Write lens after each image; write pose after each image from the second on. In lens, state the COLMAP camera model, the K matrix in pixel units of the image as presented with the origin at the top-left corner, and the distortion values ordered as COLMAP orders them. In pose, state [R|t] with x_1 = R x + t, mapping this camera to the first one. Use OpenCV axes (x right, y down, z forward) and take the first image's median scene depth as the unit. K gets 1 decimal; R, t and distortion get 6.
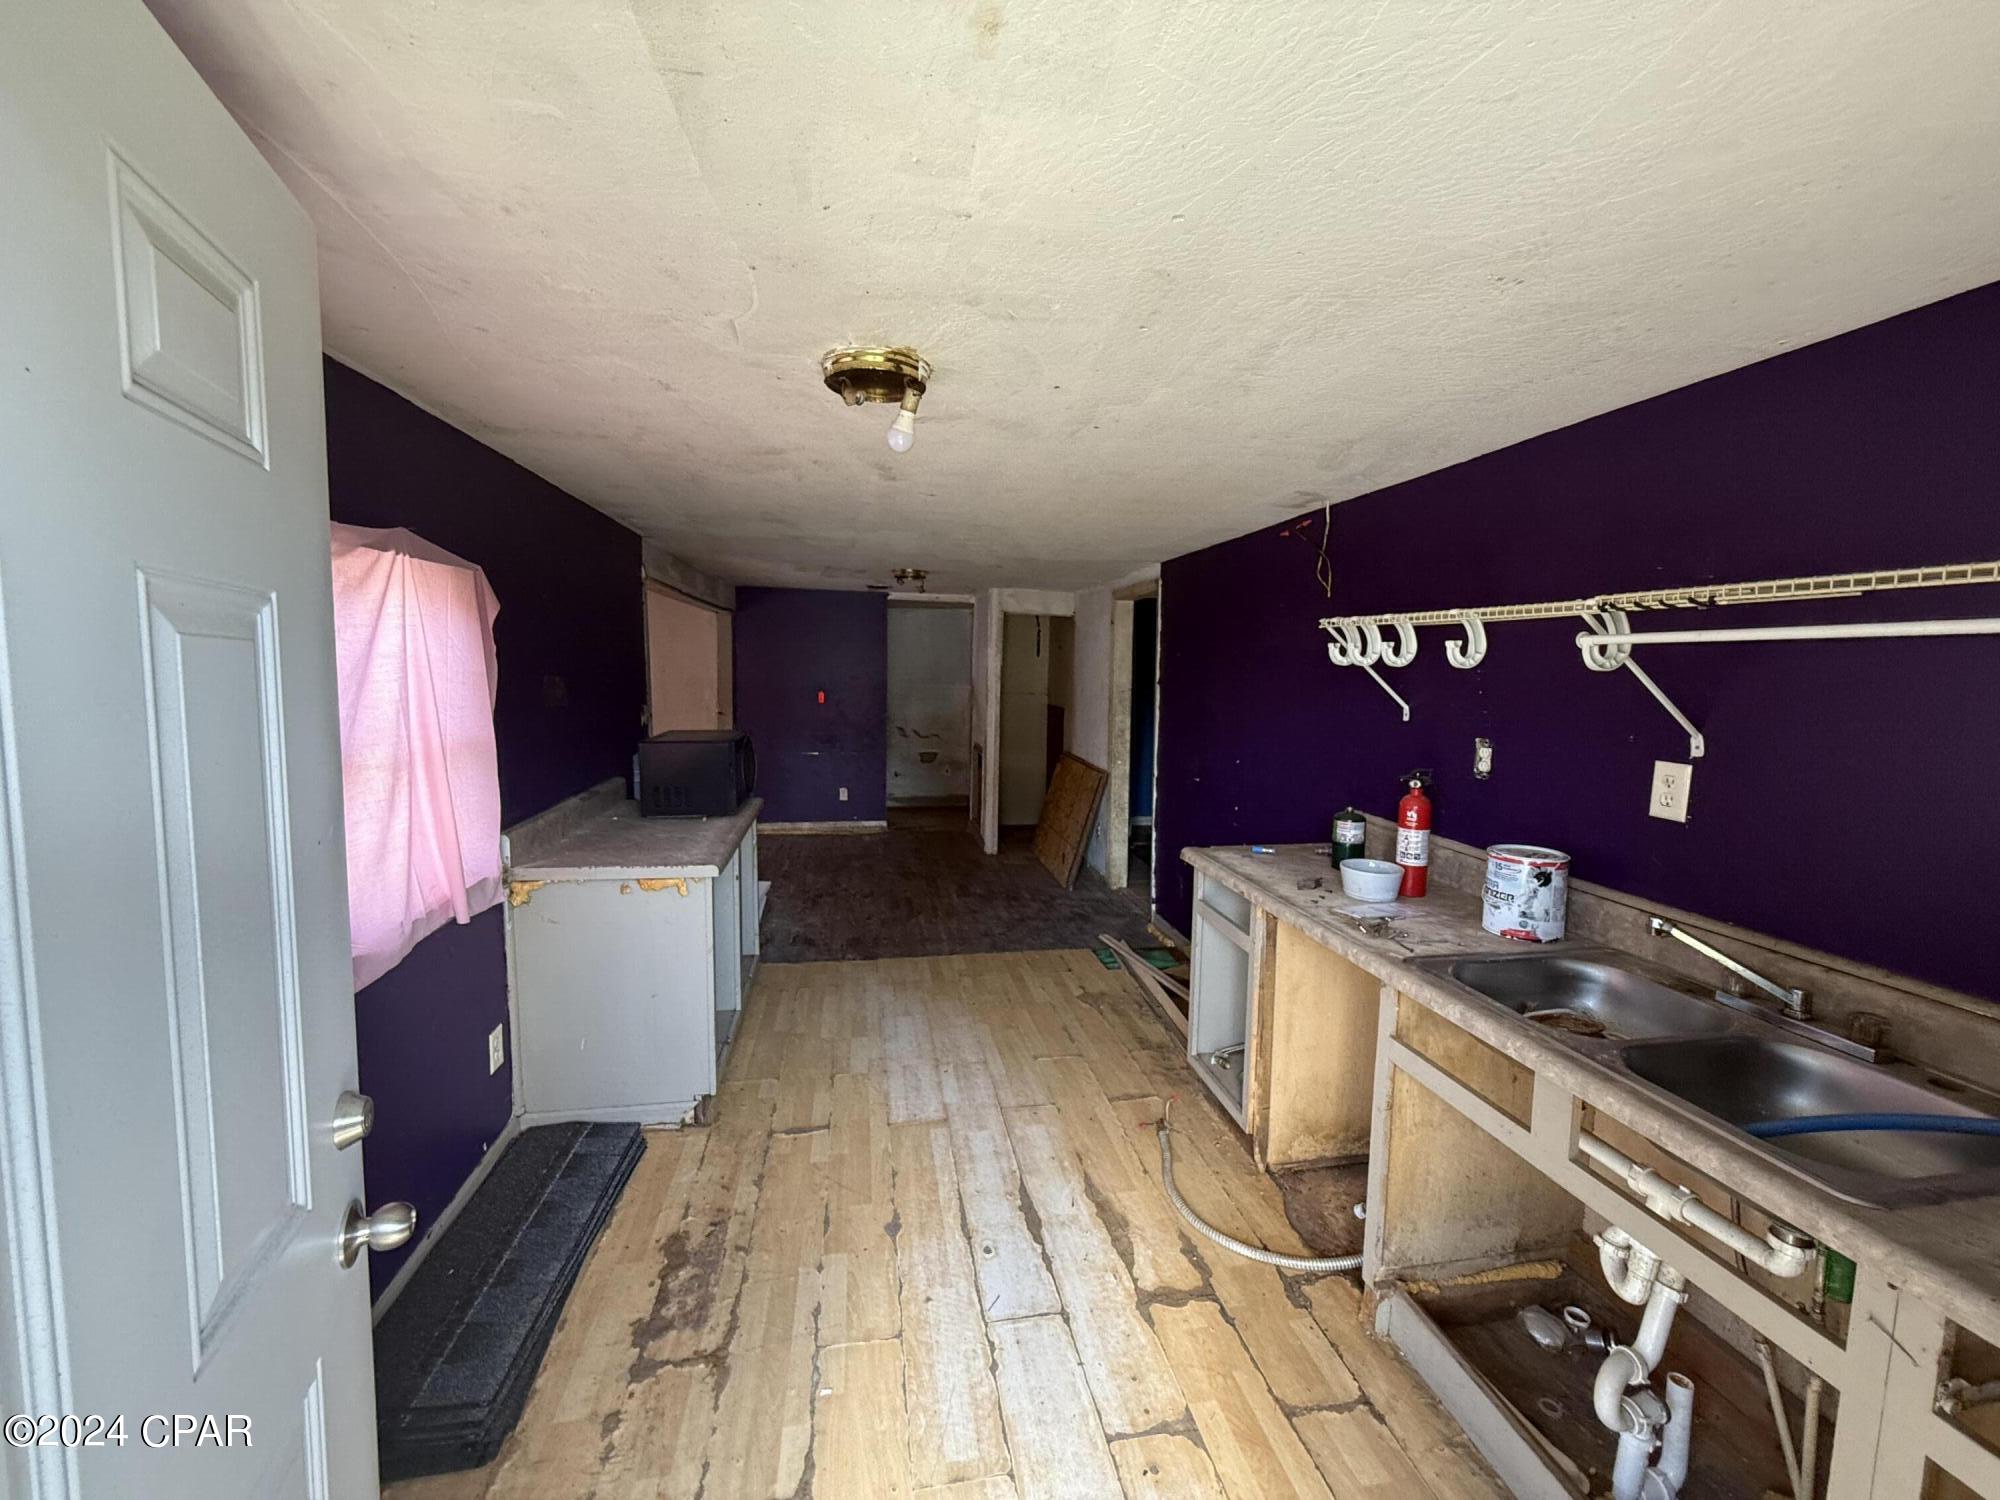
lens RADIAL K [[802.8, 0, 993.9], [0, 802.8, 749.8], [0, 0, 1]] dist [0.000066, 0.000161]
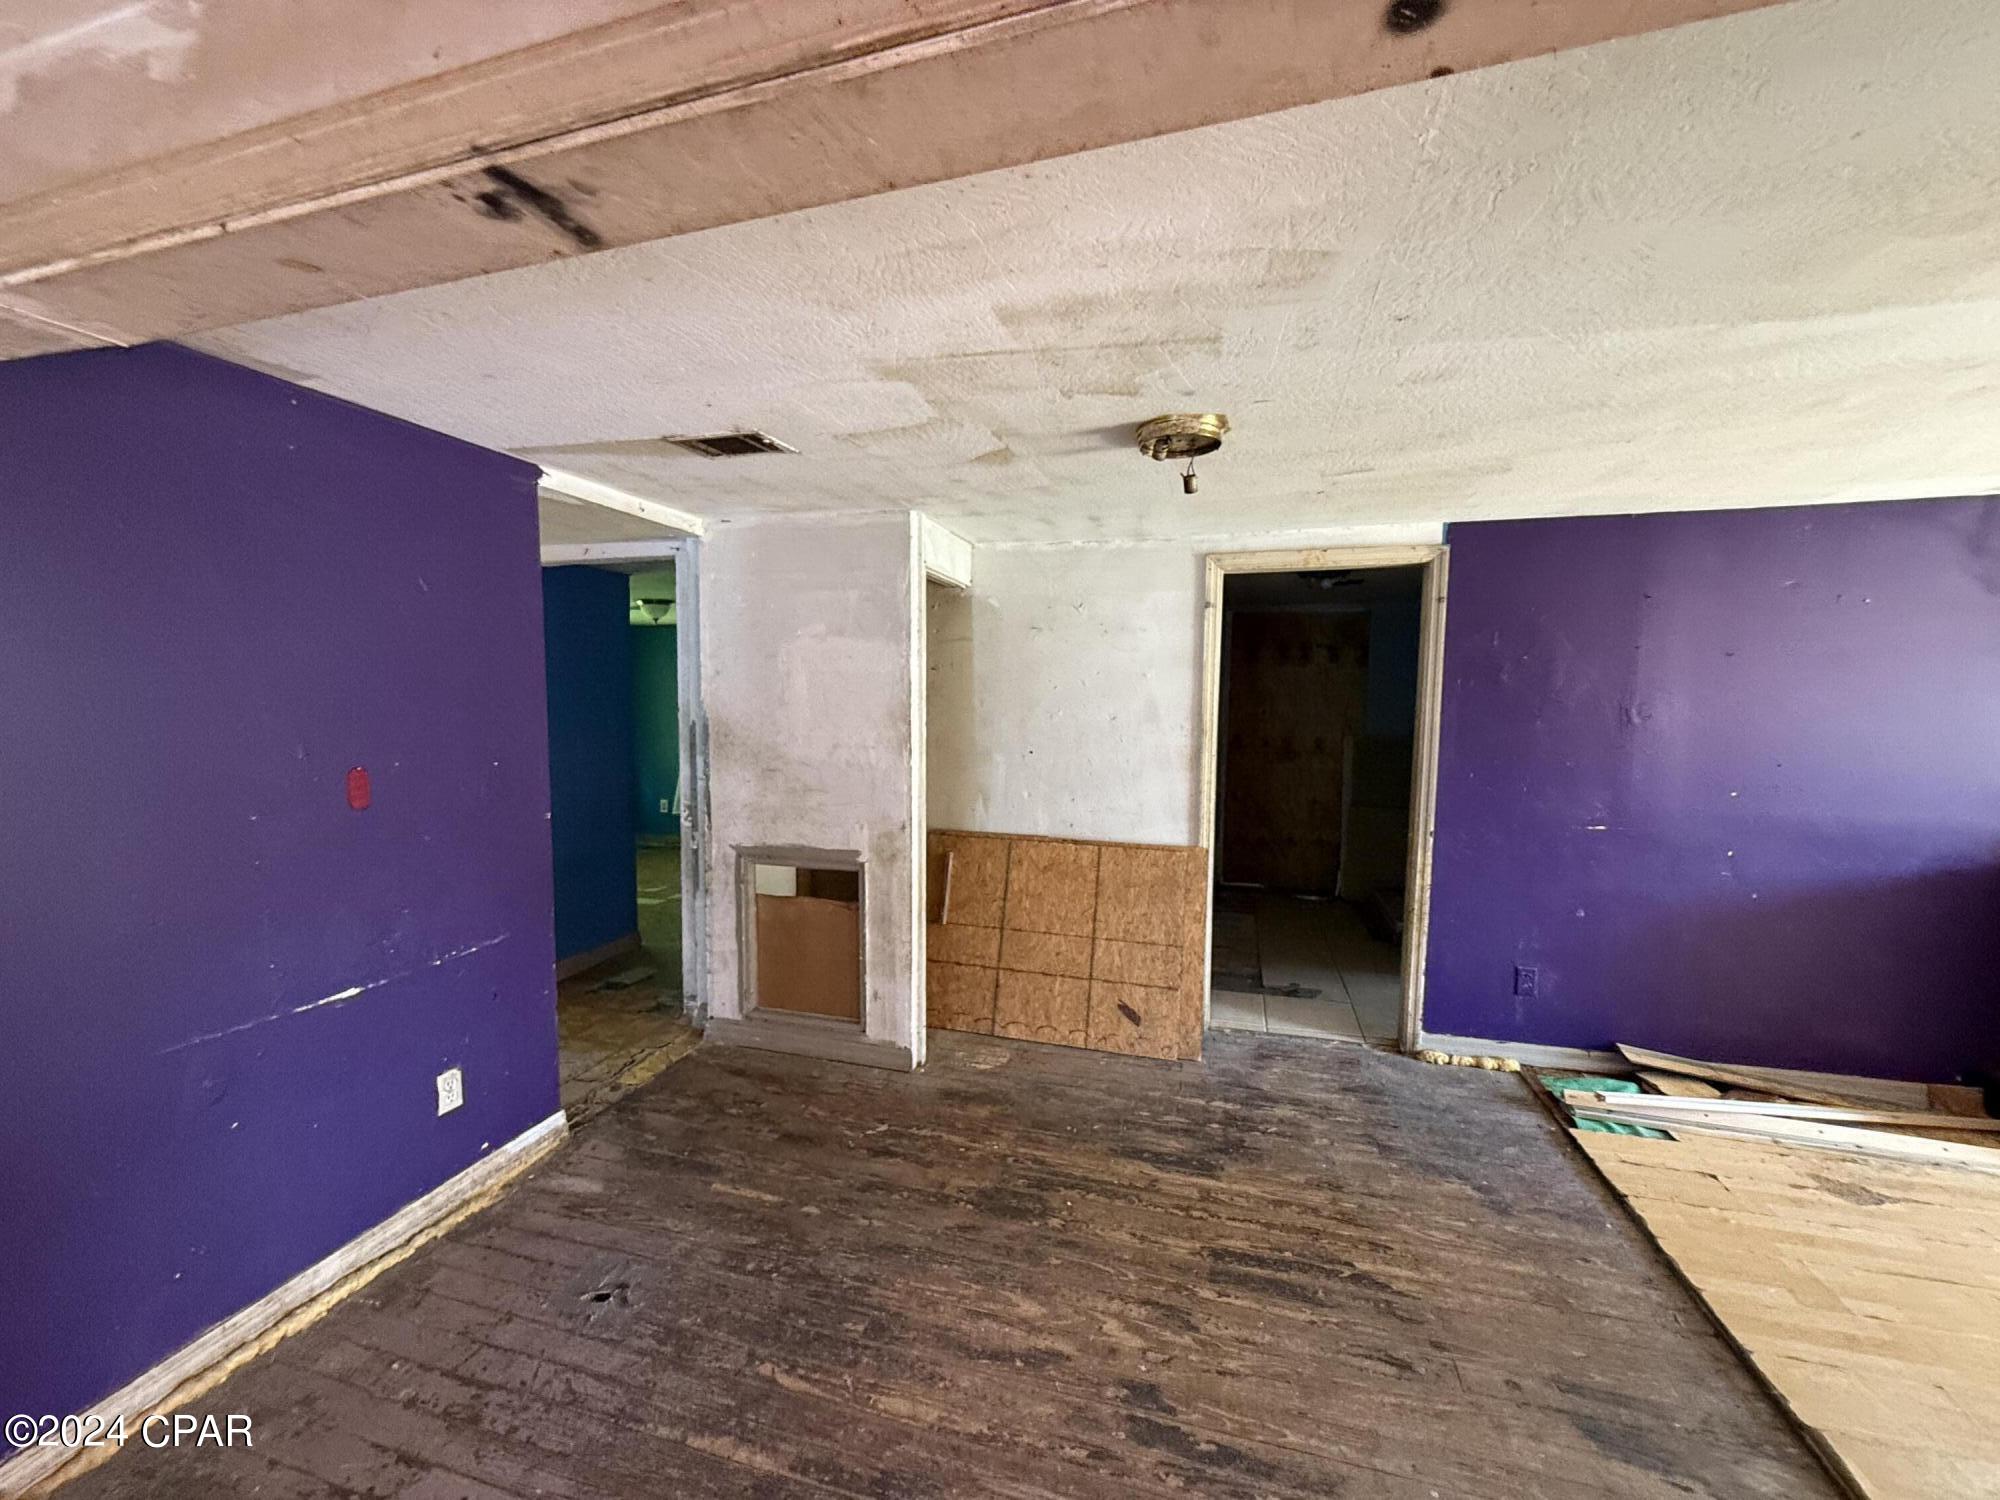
lens RADIAL K [[797.5, 0, 1007.7], [0, 797.5, 747.2], [0, 0, 1]] dist [0.001058, 0.000066]
pose [[0.420527, -0.075815, 0.904107, -0.411512], [0.092313, 0.994906, 0.040491, -0.076870], [-0.902571, 0.066434, 0.425384, 0.758228]]
